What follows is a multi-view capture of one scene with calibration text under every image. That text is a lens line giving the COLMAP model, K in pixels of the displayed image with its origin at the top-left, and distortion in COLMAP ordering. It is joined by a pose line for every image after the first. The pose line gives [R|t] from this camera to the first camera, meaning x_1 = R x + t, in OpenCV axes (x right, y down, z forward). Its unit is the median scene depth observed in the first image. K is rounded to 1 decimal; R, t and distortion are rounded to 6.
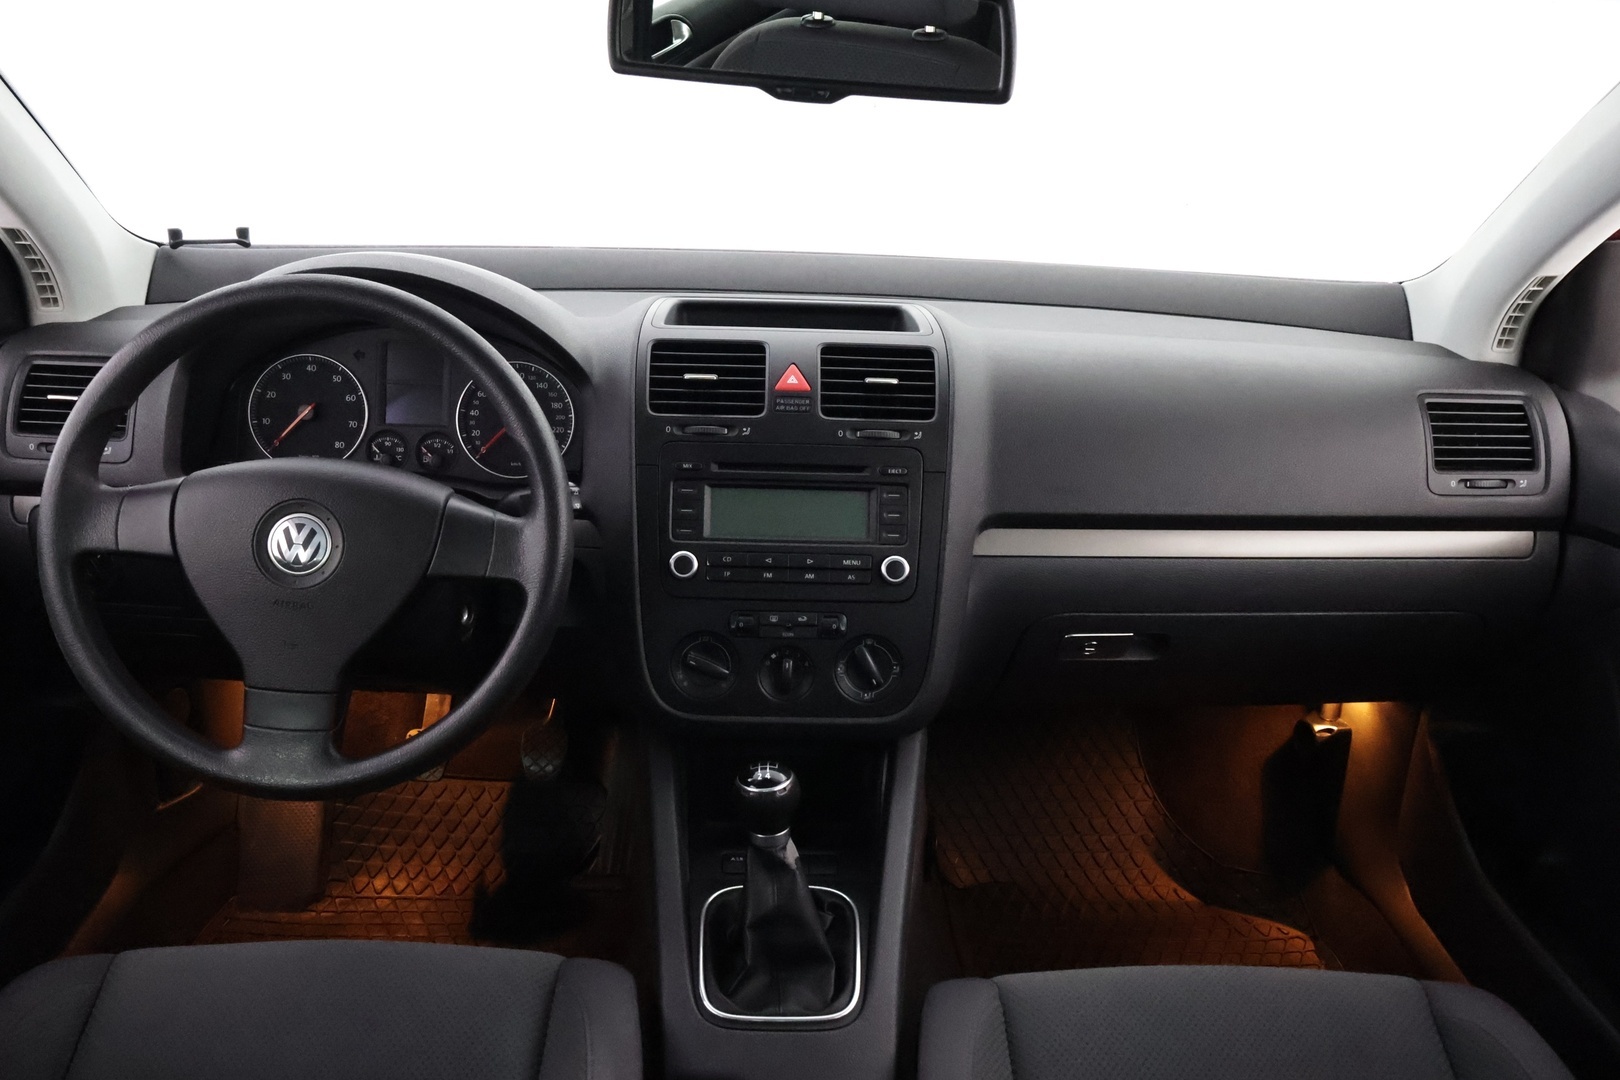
lens RADIAL K [[1354.4, 0, 808.7], [0, 1354.4, 540.2], [0, 0, 1]] dist [0.003302, 0.000859]
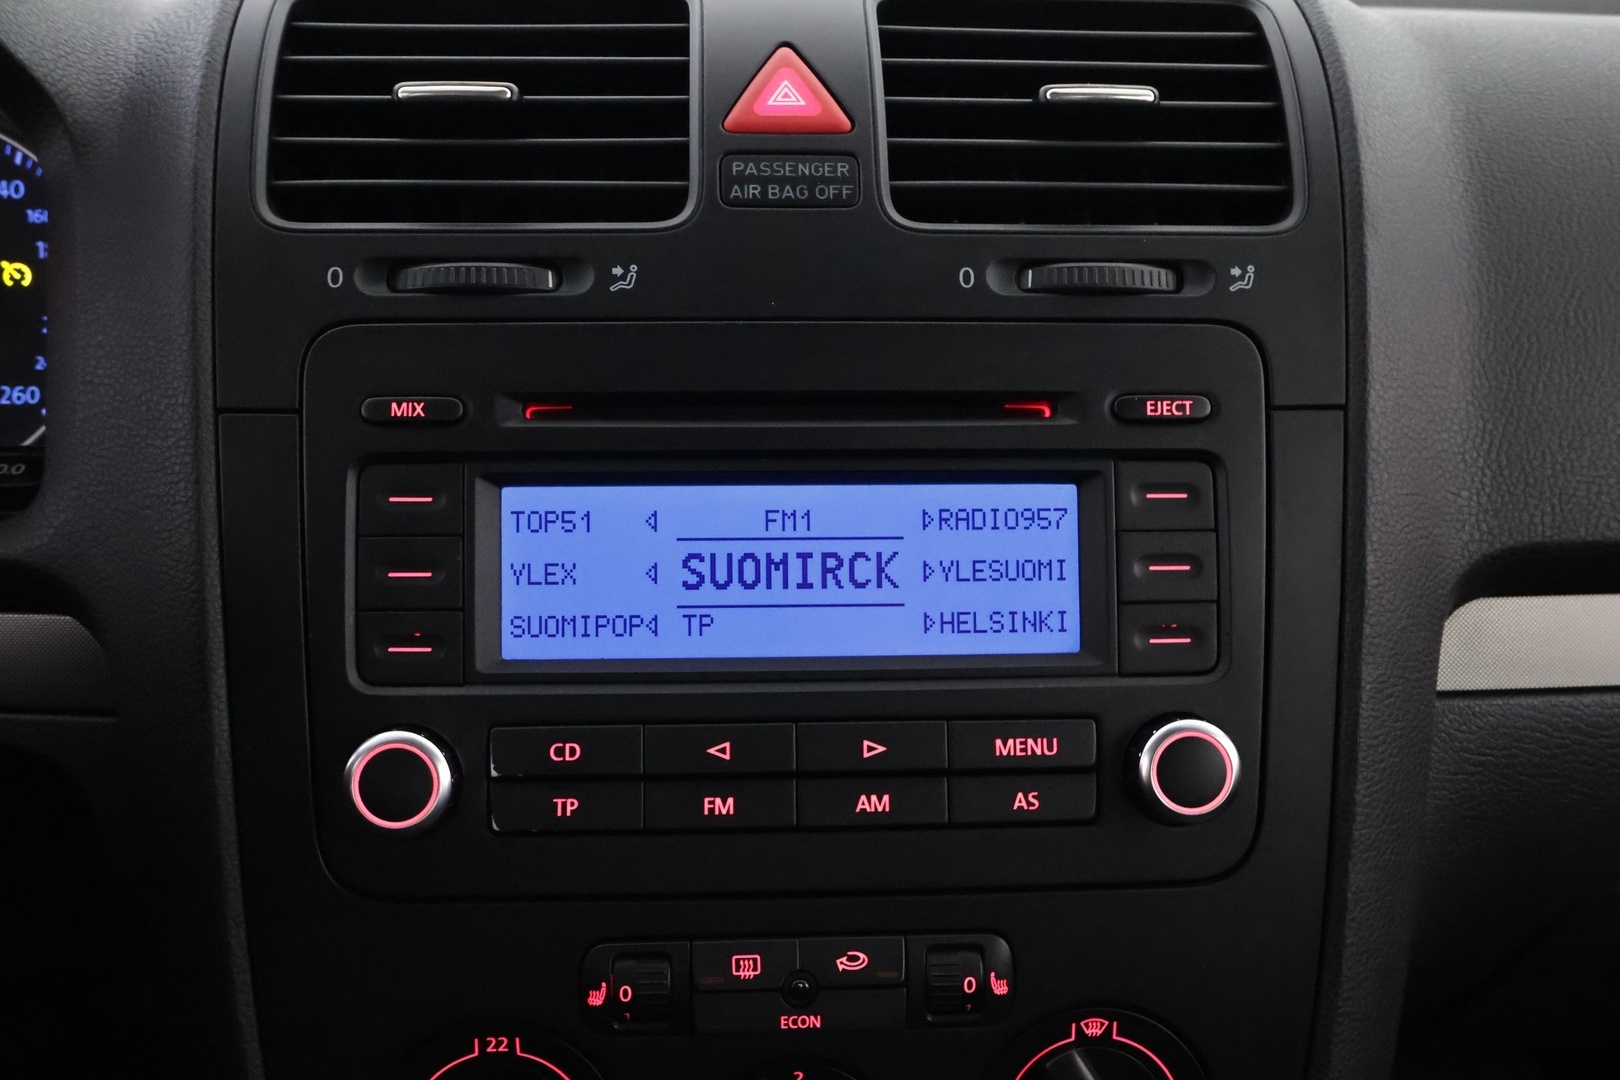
lens RADIAL K [[1656.0, 0, 811.2], [0, 1656.0, 539.0], [0, 0, 1]] dist [0.012638, 0.000000]
pose [[0.999311, -0.031235, 0.020045, -0.016588], [0.031580, 0.999354, -0.017127, -0.020707], [-0.019497, 0.017749, 0.999652, 0.663510]]
